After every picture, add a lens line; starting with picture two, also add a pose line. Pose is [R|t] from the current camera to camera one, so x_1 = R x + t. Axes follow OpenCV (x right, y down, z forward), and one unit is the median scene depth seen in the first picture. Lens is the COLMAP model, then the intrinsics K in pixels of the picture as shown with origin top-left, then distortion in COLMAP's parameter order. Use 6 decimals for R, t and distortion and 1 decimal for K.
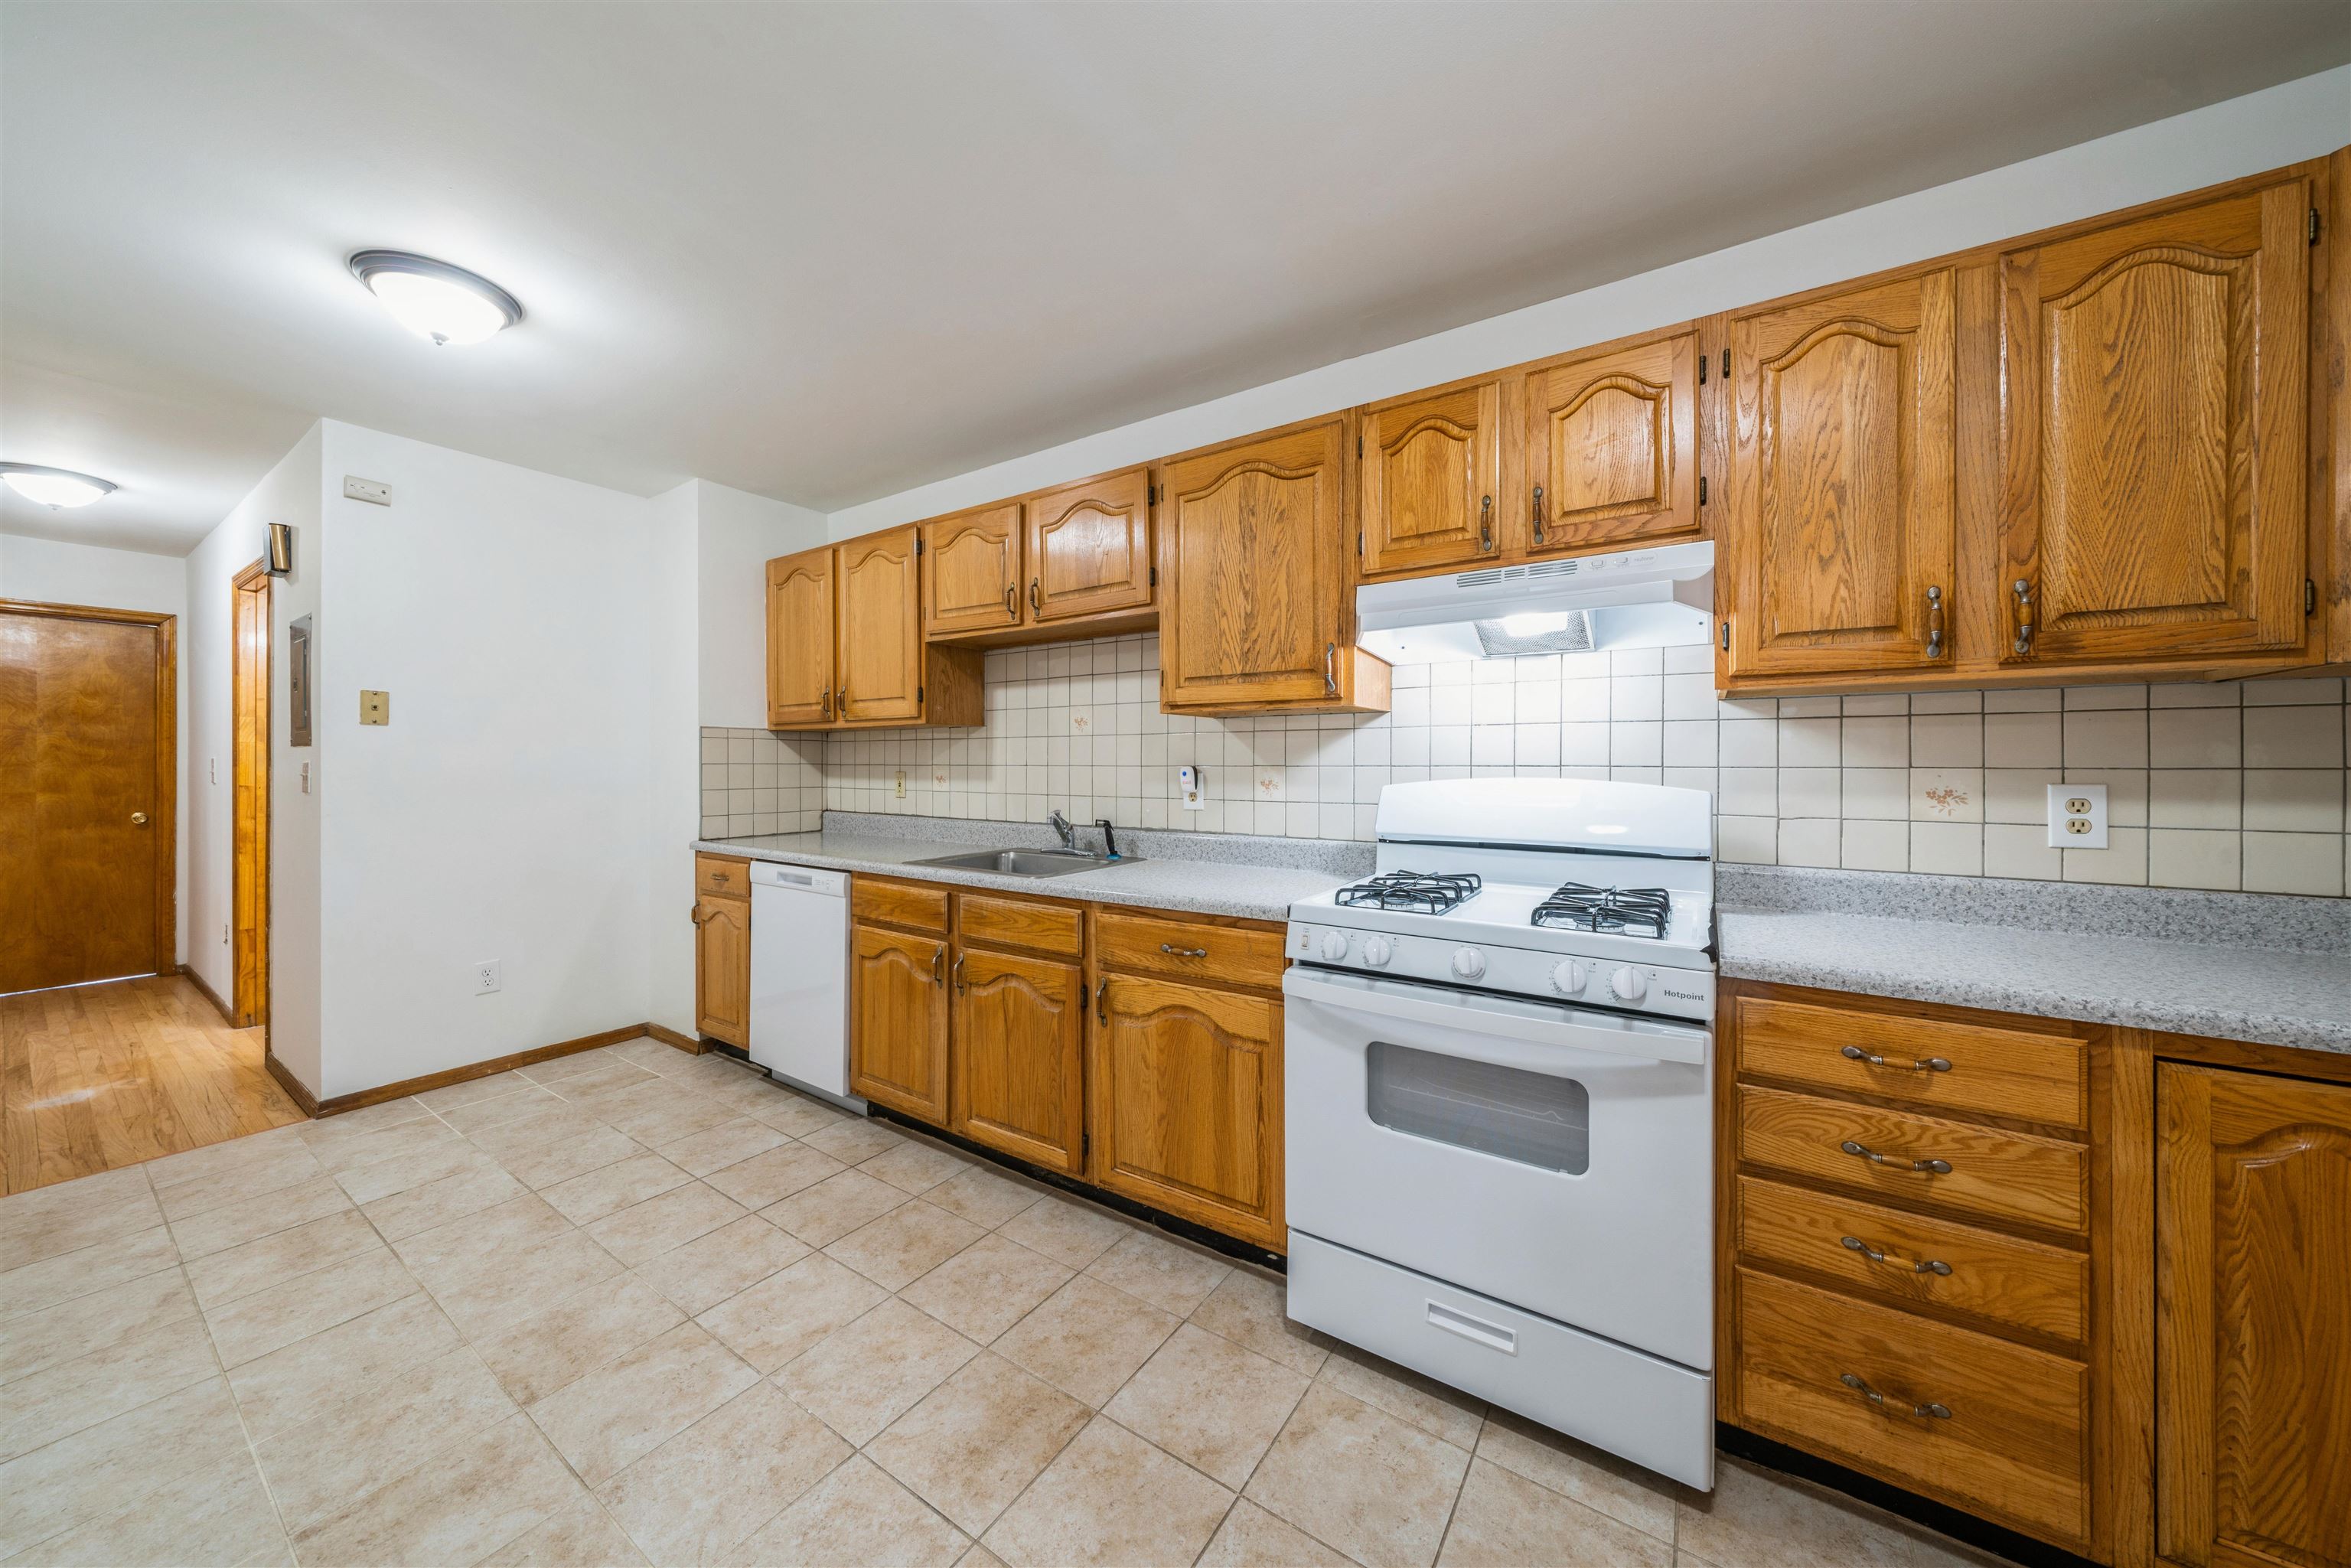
lens RADIAL K [[798.8, 0, 1243.9], [0, 798.8, 778.2], [0, 0, 1]] dist [-0.001836, 0.000223]
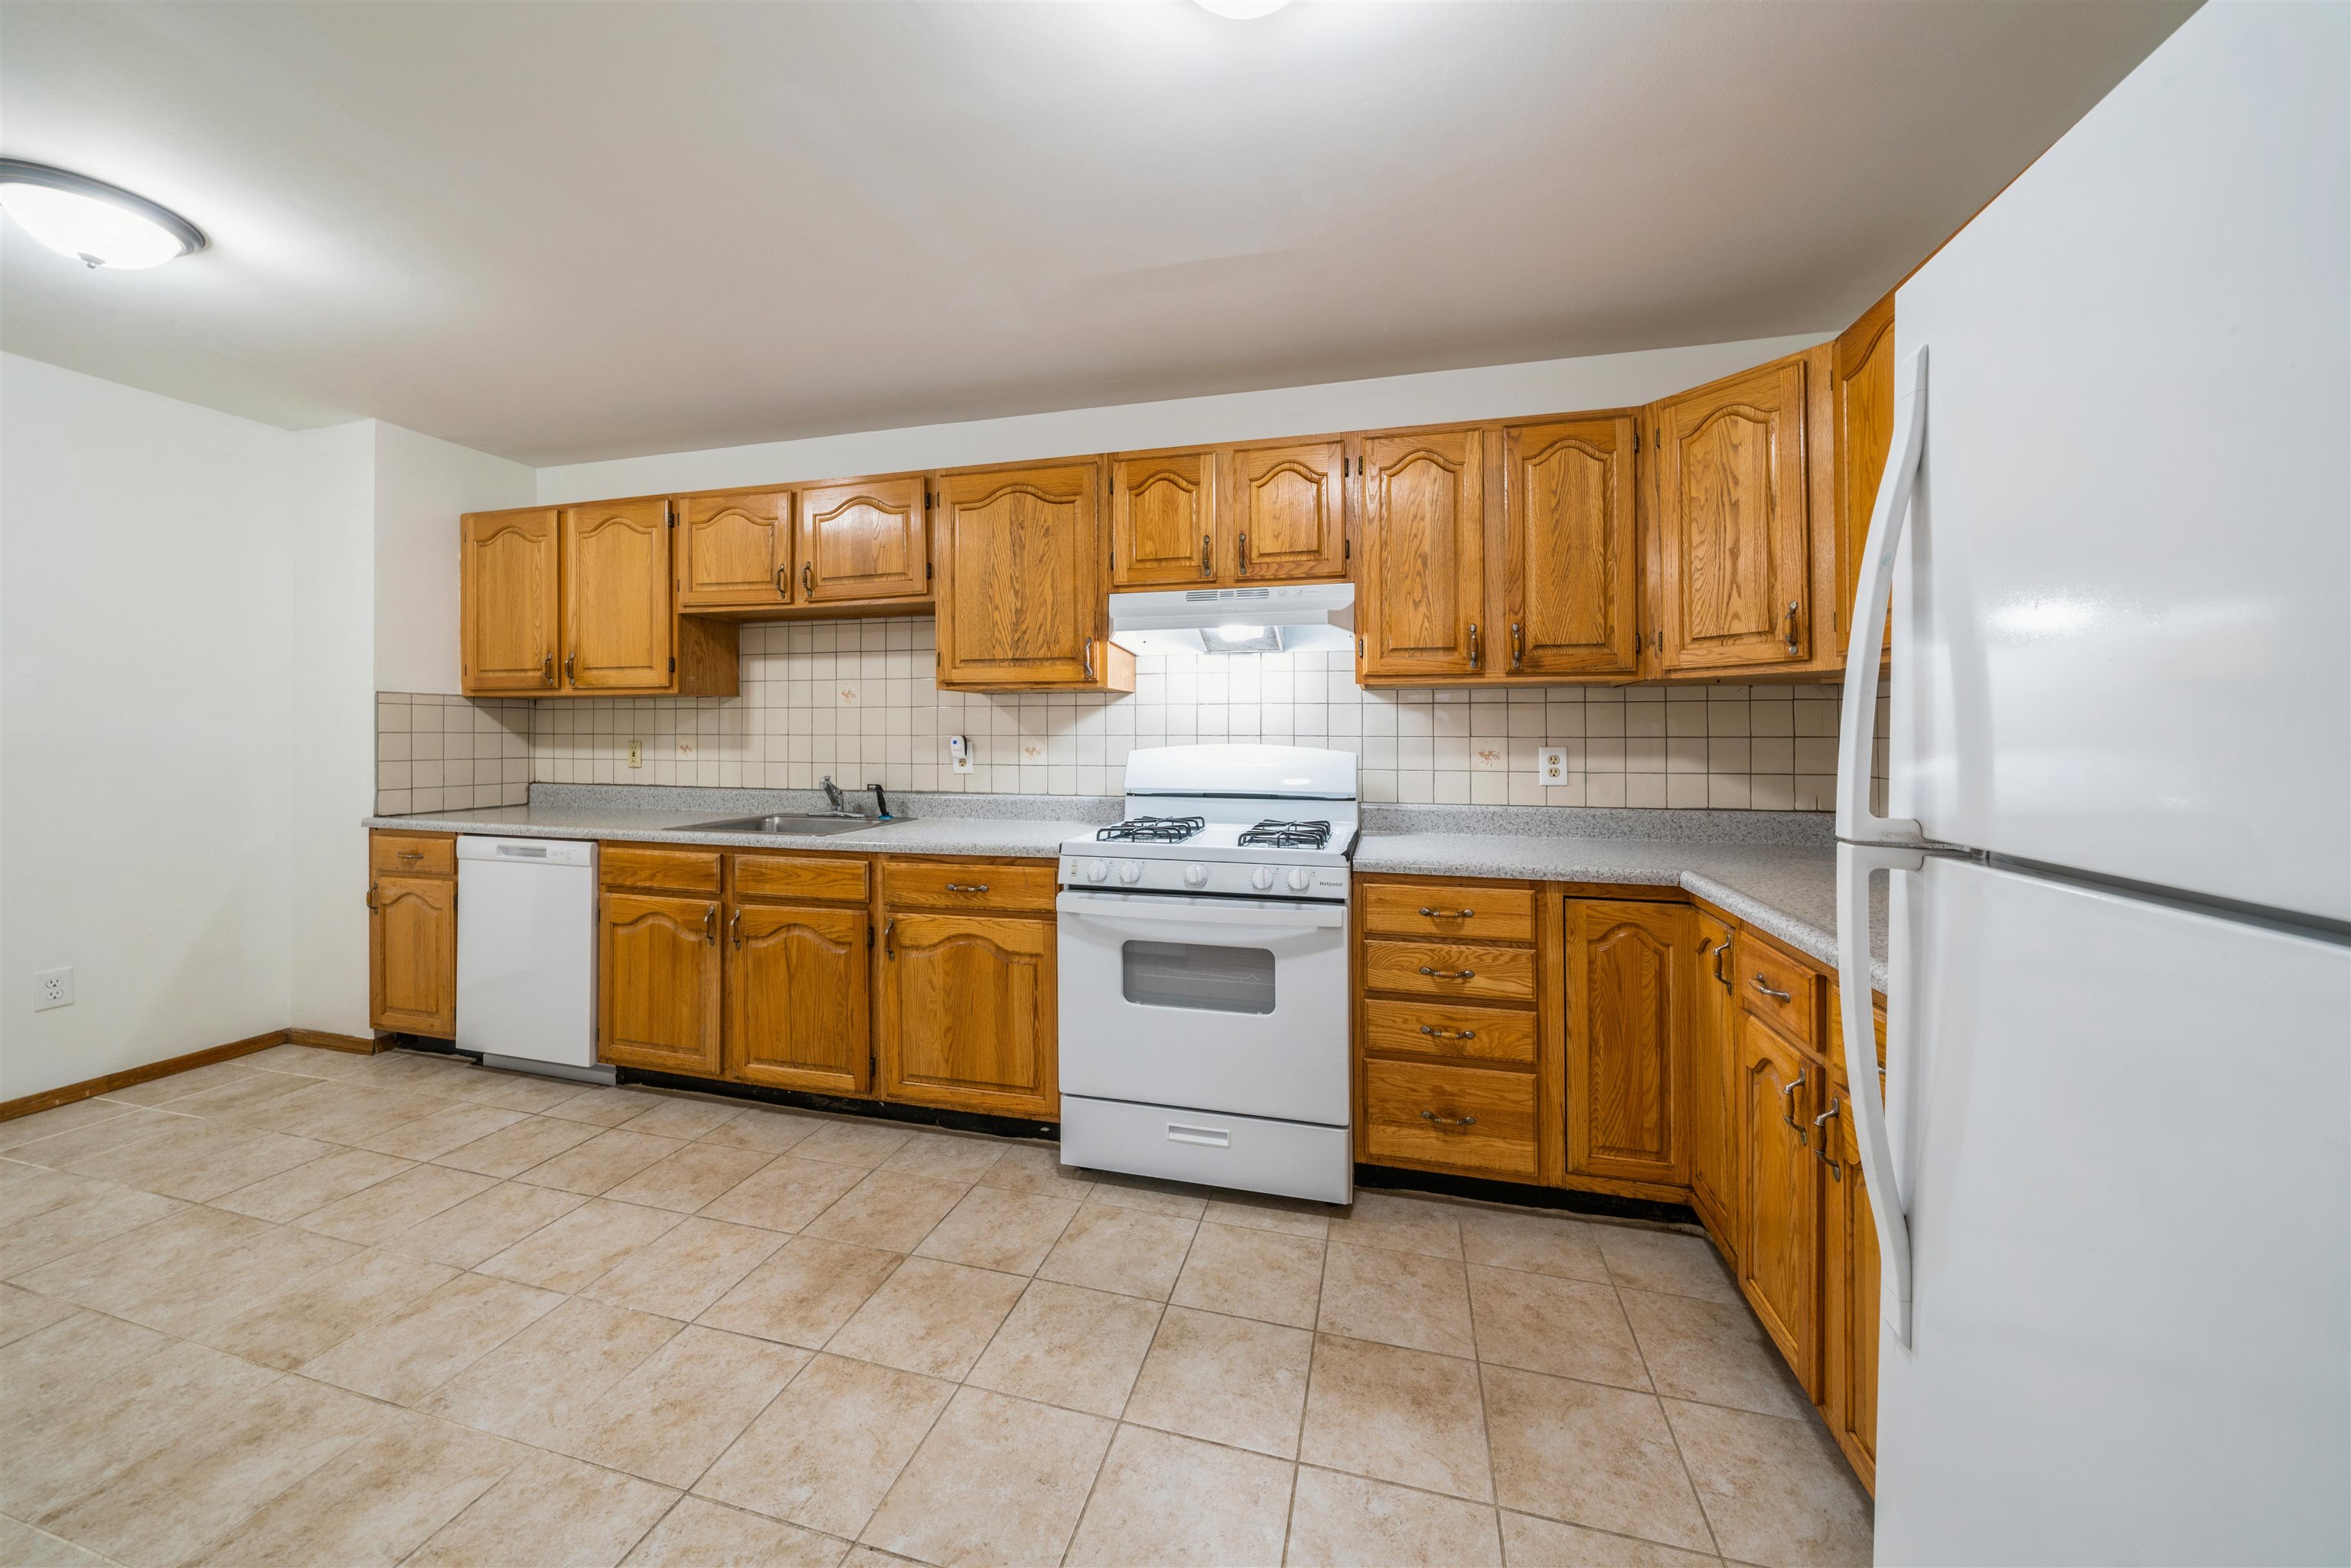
lens RADIAL K [[798.8, 0, 1206.9], [0, 798.8, 727.0], [0, 0, 1]] dist [-0.001836, 0.000223]
pose [[0.956425, 0.007076, 0.291893, -0.095887], [0.002263, 0.999497, -0.031646, 0.014155], [-0.291970, 0.030927, 0.955927, -0.304113]]
